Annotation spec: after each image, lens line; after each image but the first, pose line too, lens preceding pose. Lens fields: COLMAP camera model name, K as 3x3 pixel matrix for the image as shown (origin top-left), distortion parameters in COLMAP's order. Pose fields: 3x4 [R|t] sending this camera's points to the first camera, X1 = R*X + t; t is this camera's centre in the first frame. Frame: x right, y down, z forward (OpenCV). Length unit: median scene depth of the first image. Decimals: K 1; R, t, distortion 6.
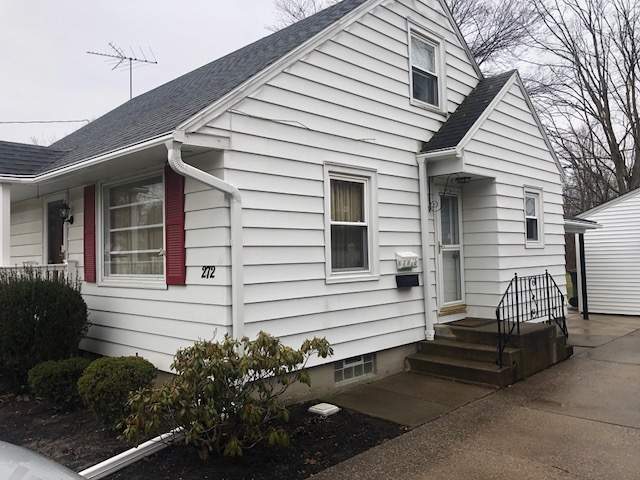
lens RADIAL K [[520.7, 0, 307.9], [0, 520.7, 234.5], [0, 0, 1]] dist [0.035461, -0.044828]
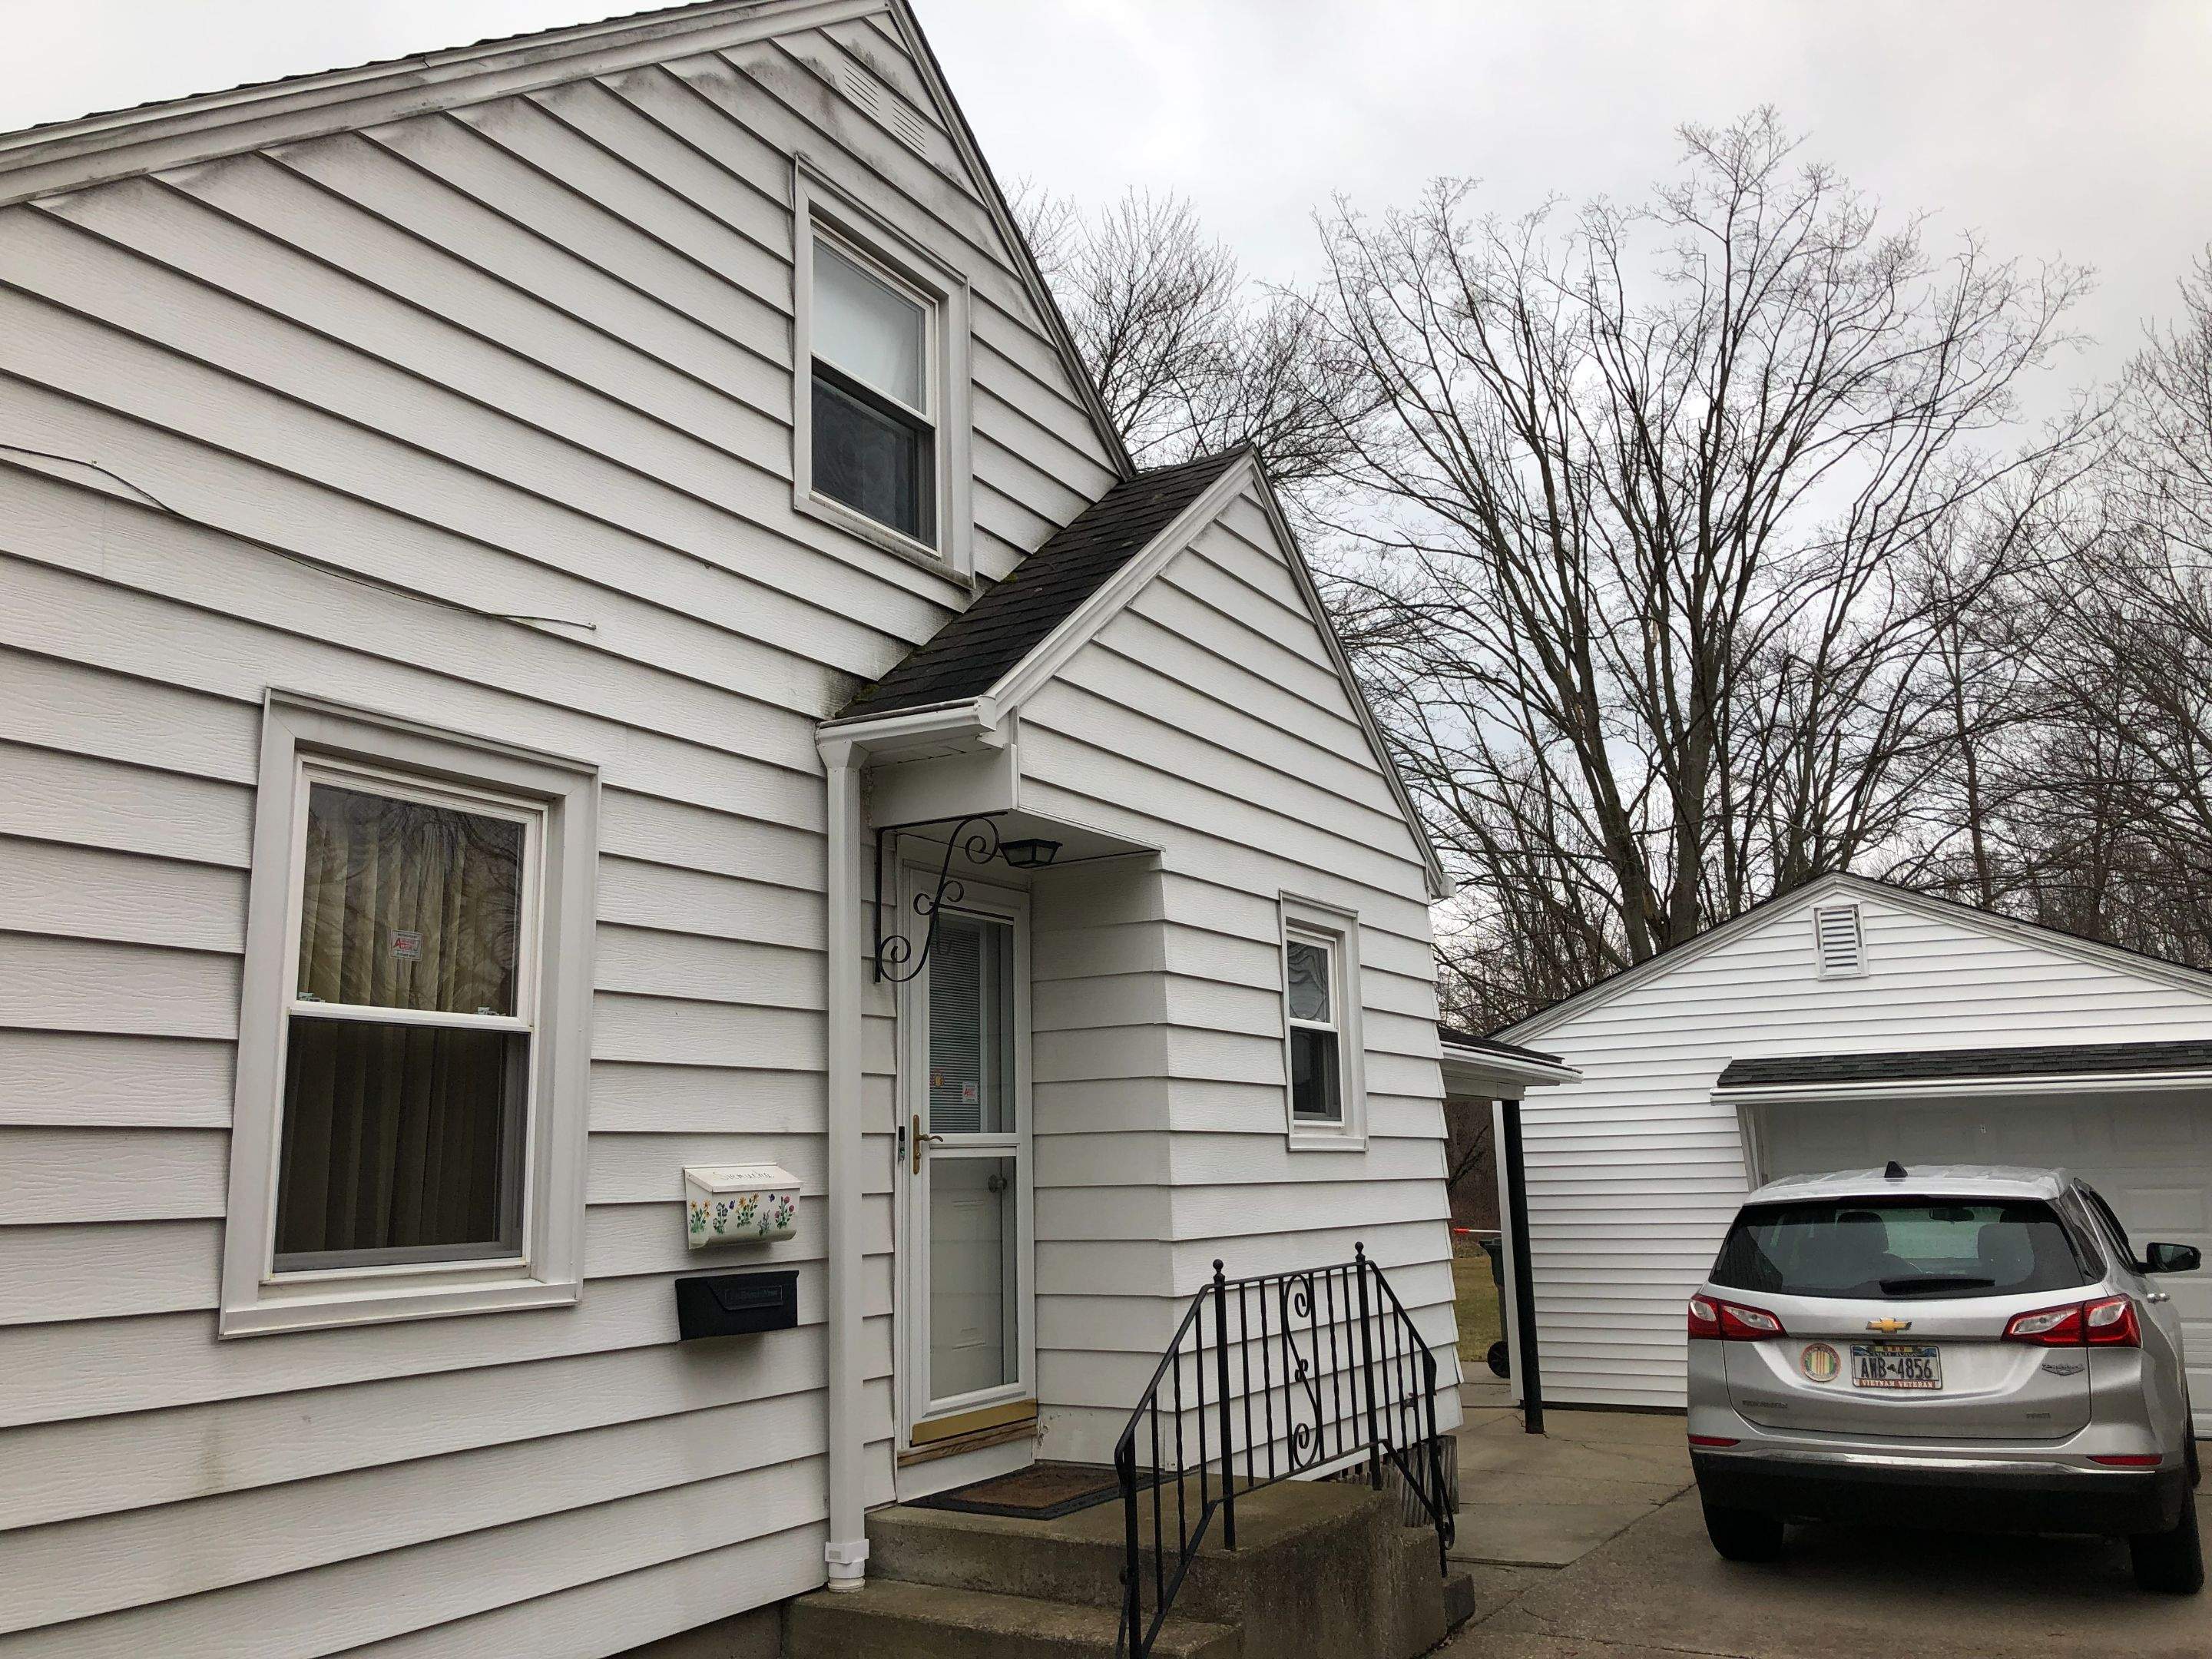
lens RADIAL K [[1800.6, 0, 1088.8], [0, 1800.6, 837.1], [0, 0, 1]] dist [0.029995, -0.007431]
pose [[0.970855, 0.046976, 0.235020, 0.136207], [-0.011416, 0.988554, -0.150435, 0.010020], [-0.239397, 0.143367, 0.960279, 0.220477]]
